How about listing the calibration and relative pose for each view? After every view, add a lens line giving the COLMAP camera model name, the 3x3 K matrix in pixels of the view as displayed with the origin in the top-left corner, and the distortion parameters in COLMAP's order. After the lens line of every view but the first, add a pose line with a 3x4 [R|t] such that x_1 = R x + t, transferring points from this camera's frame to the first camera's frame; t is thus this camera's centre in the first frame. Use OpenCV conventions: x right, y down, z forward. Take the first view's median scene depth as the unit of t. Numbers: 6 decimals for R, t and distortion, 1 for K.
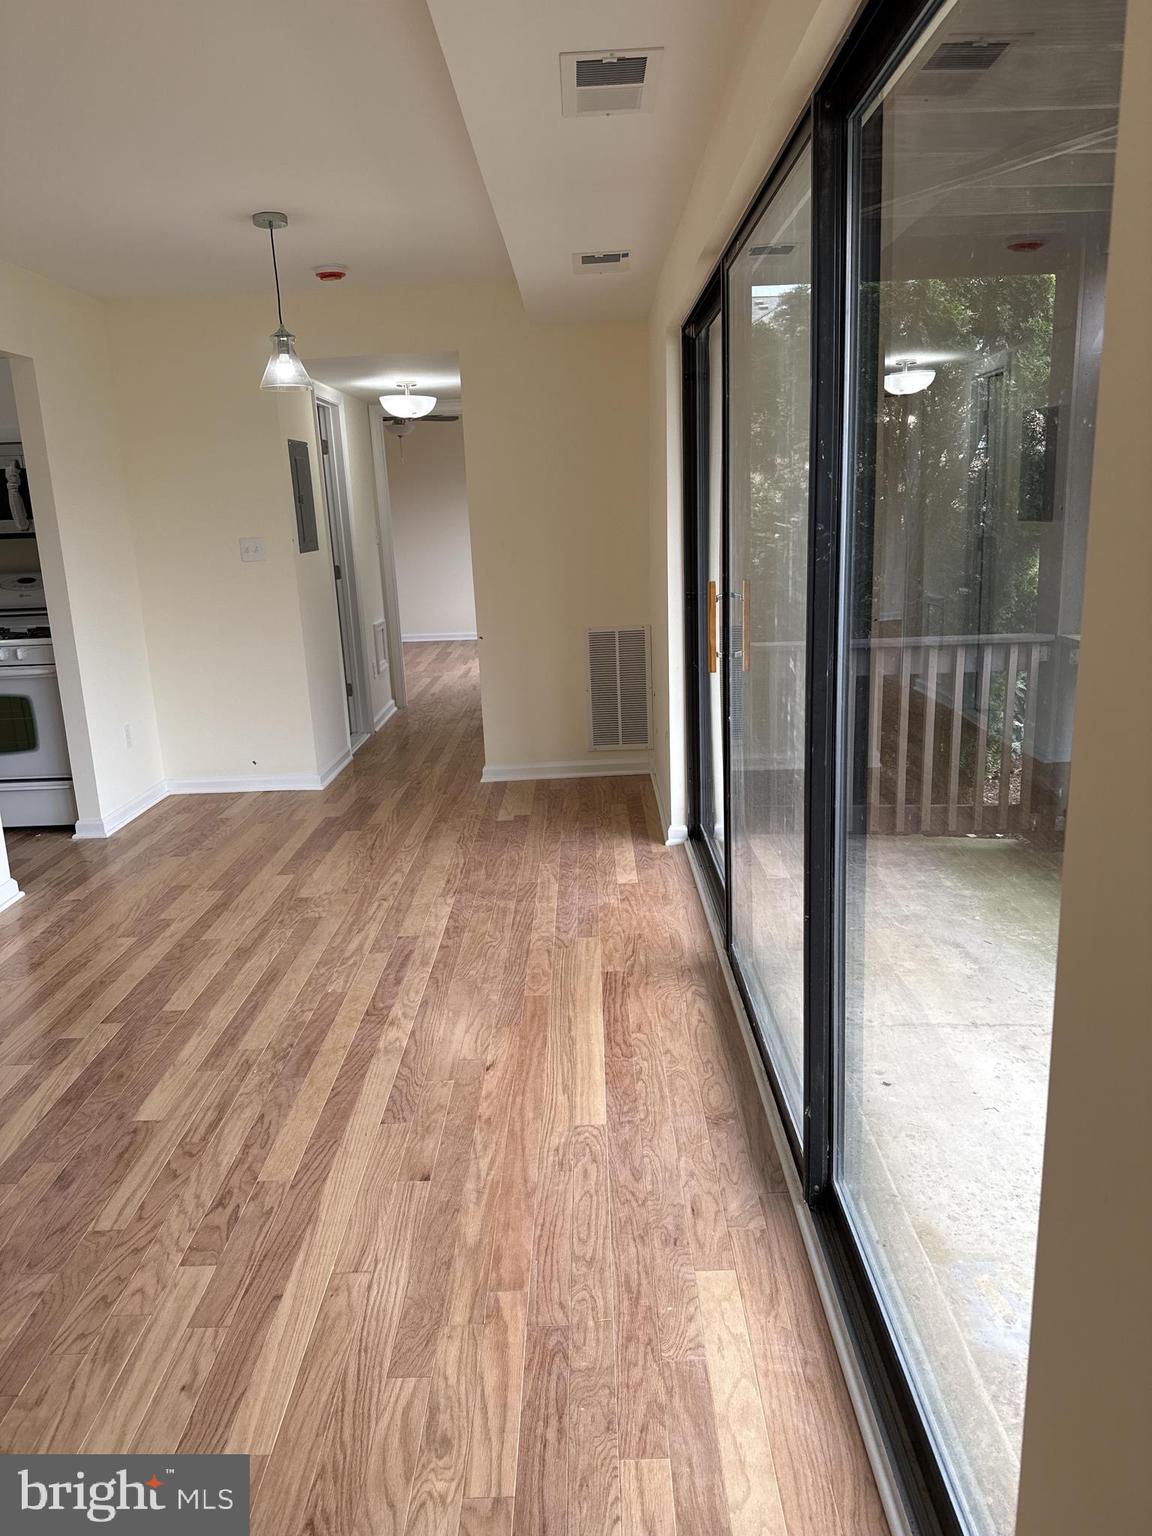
lens RADIAL K [[1082.5, 0, 582.8], [0, 1082.5, 760.7], [0, 0, 1]] dist [0.003236, -0.007392]
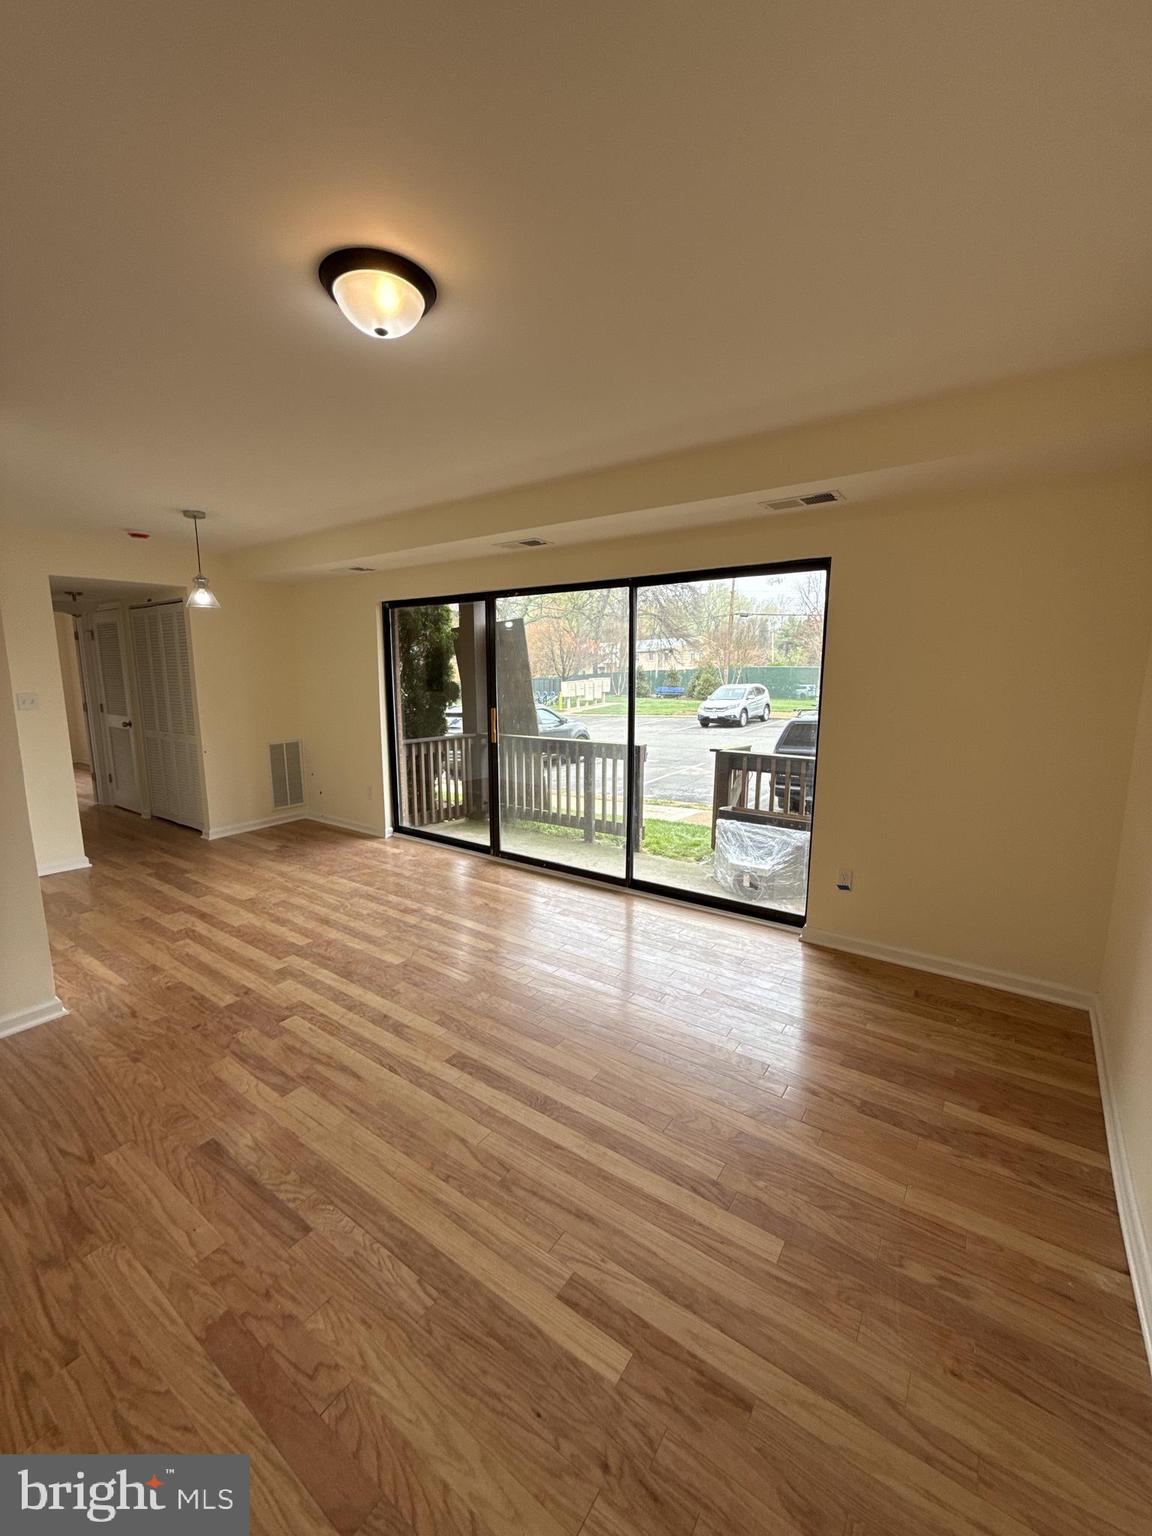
lens RADIAL K [[609.1, 0, 576.6], [0, 609.1, 765.9], [0, 0, 1]] dist [0.000658, 0.000249]
pose [[0.589804, -0.088731, 0.802656, -0.746761], [0.164087, 0.986378, -0.011532, 0.015515], [-0.790700, 0.138507, 0.596330, -0.023072]]
